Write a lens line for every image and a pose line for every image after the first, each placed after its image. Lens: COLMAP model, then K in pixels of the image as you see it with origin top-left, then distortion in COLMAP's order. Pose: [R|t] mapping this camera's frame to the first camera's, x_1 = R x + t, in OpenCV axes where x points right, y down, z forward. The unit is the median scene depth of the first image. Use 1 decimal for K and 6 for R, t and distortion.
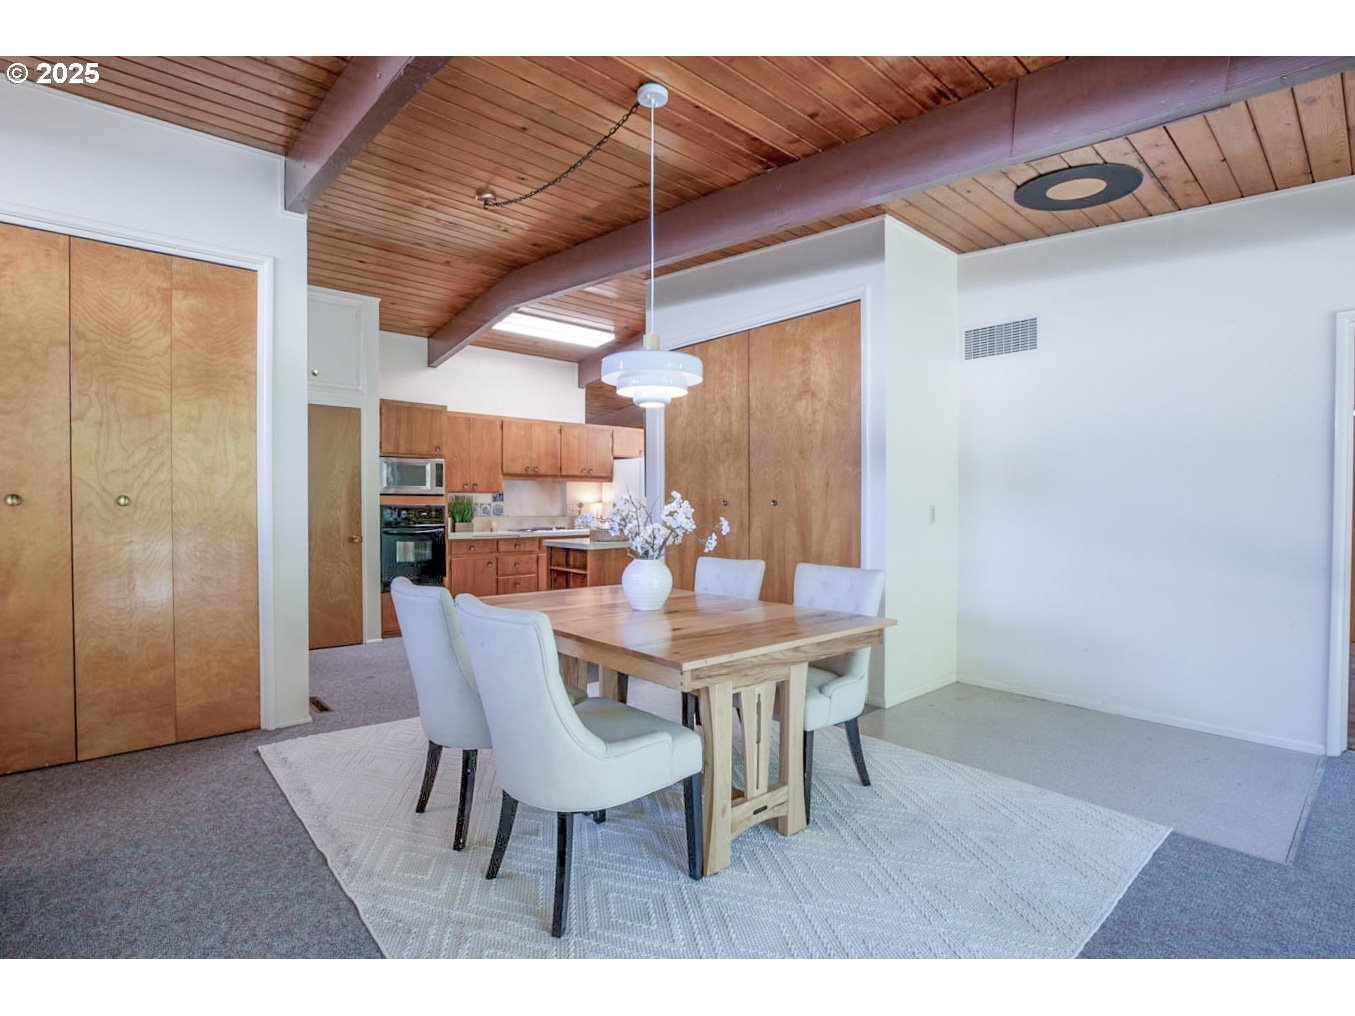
lens RADIAL K [[640.6, 0, 668.3], [0, 640.6, 509.8], [0, 0, 1]] dist [-0.033378, 0.006787]
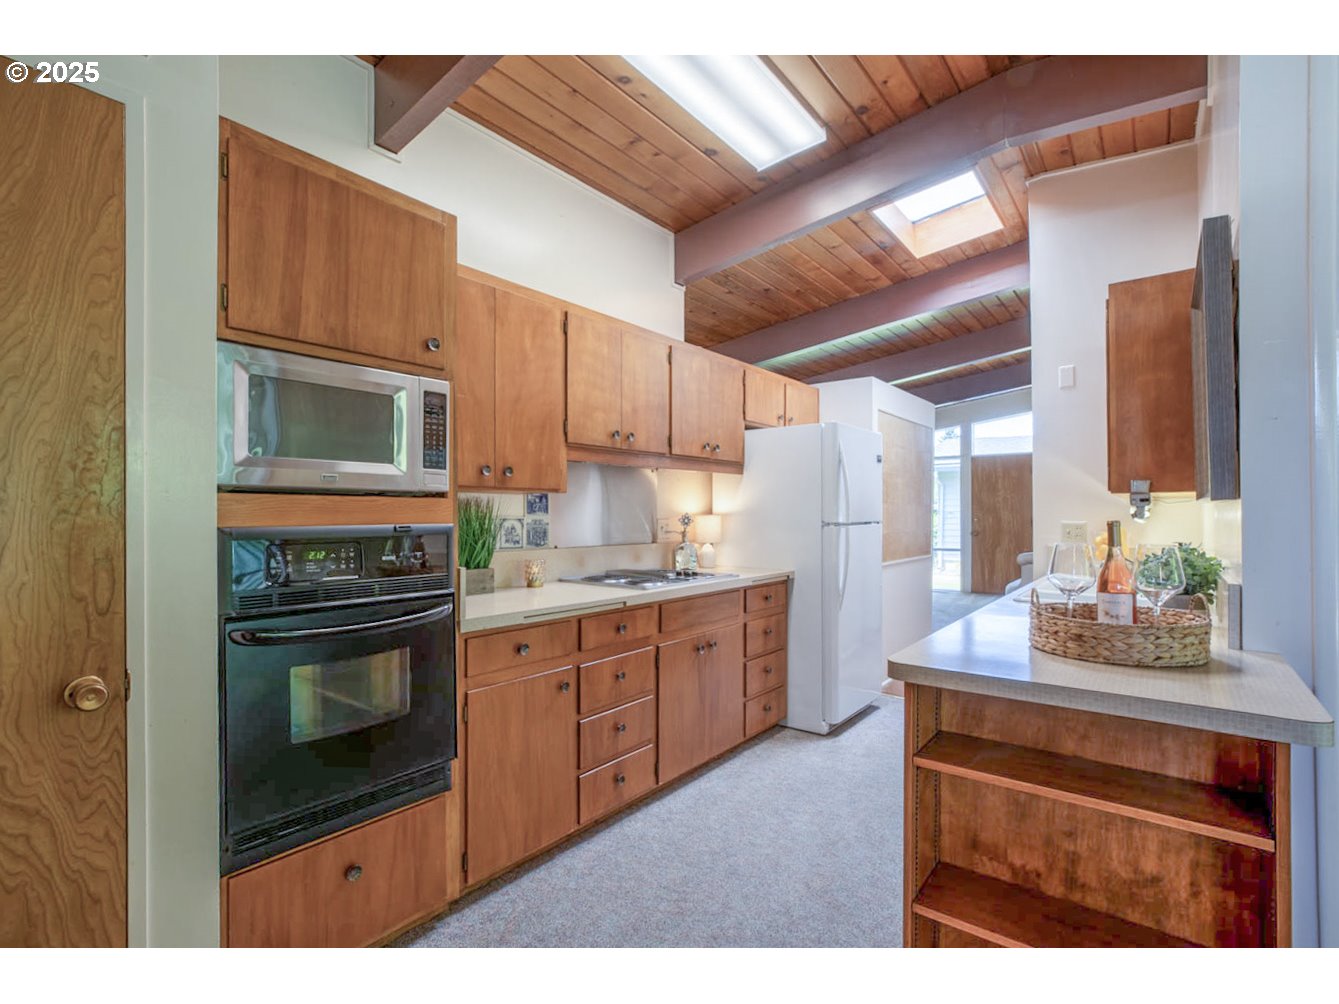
lens RADIAL K [[633.0, 0, 670.9], [0, 633.0, 515.4], [0, 0, 1]] dist [-0.033378, 0.006787]
pose [[0.984262, -0.000987, 0.176715, -0.266253], [0.001534, 0.999994, -0.002957, -0.010660], [-0.176711, 0.003182, 0.984258, 0.602087]]
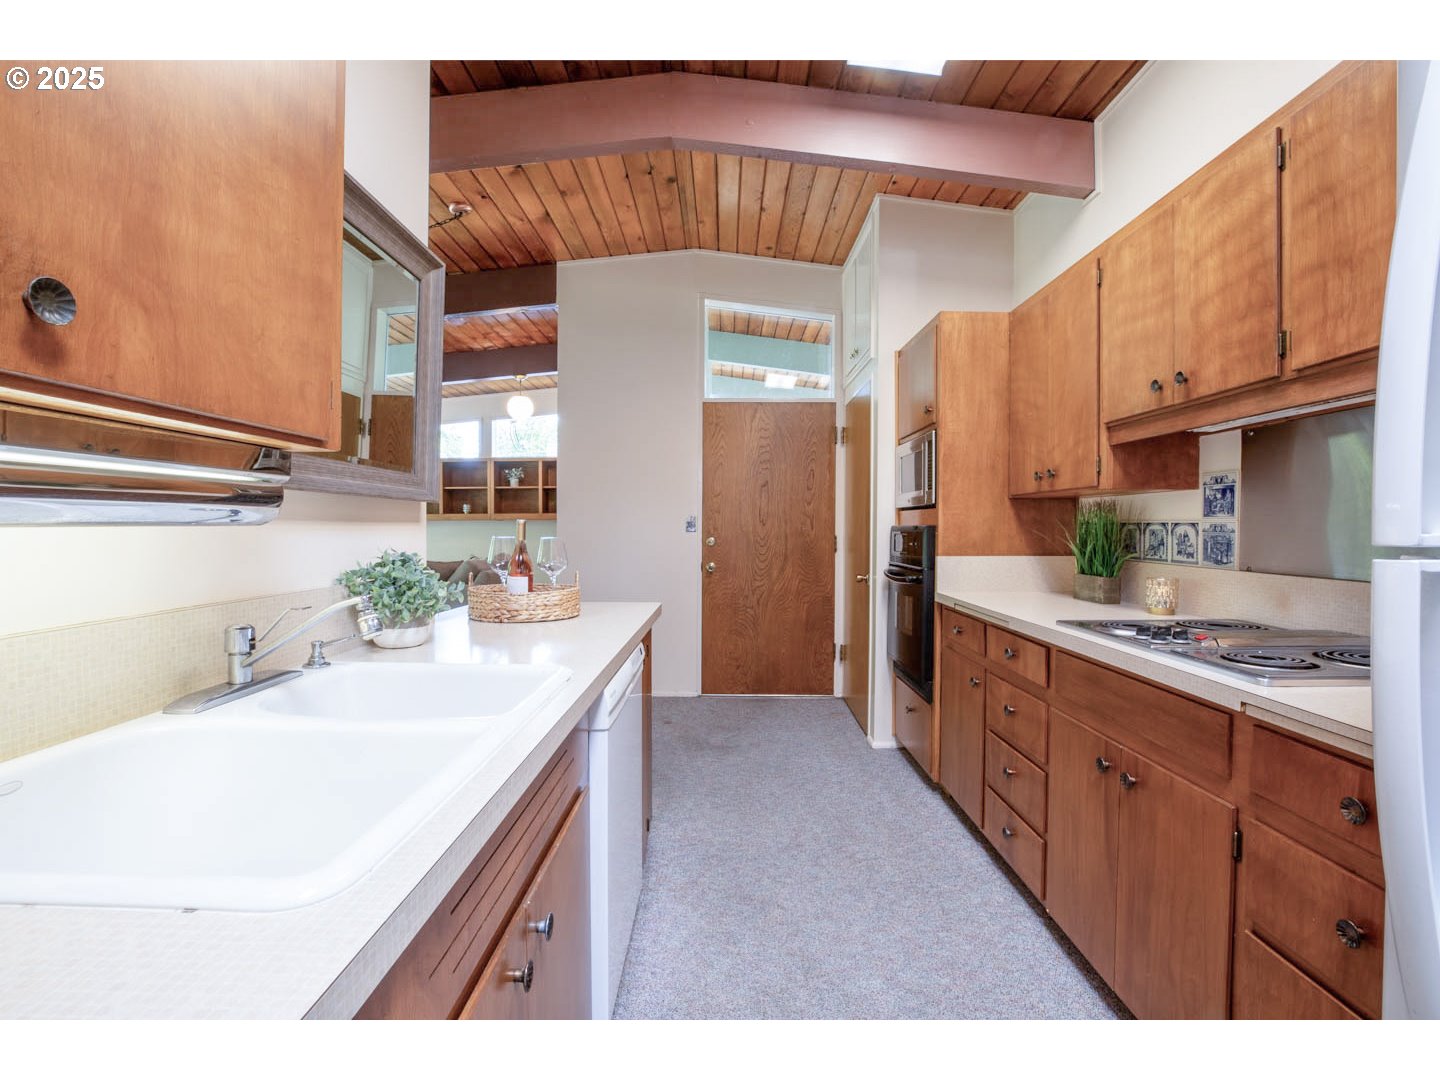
lens RADIAL K [[680.8, 0, 726.7], [0, 680.8, 533.0], [0, 0, 1]] dist [-0.033378, 0.006787]
pose [[-0.668910, -0.000622, -0.743343, 0.109708], [-0.012296, 0.999872, 0.010229, -0.005550], [0.743241, 0.015982, -0.668833, 1.089570]]
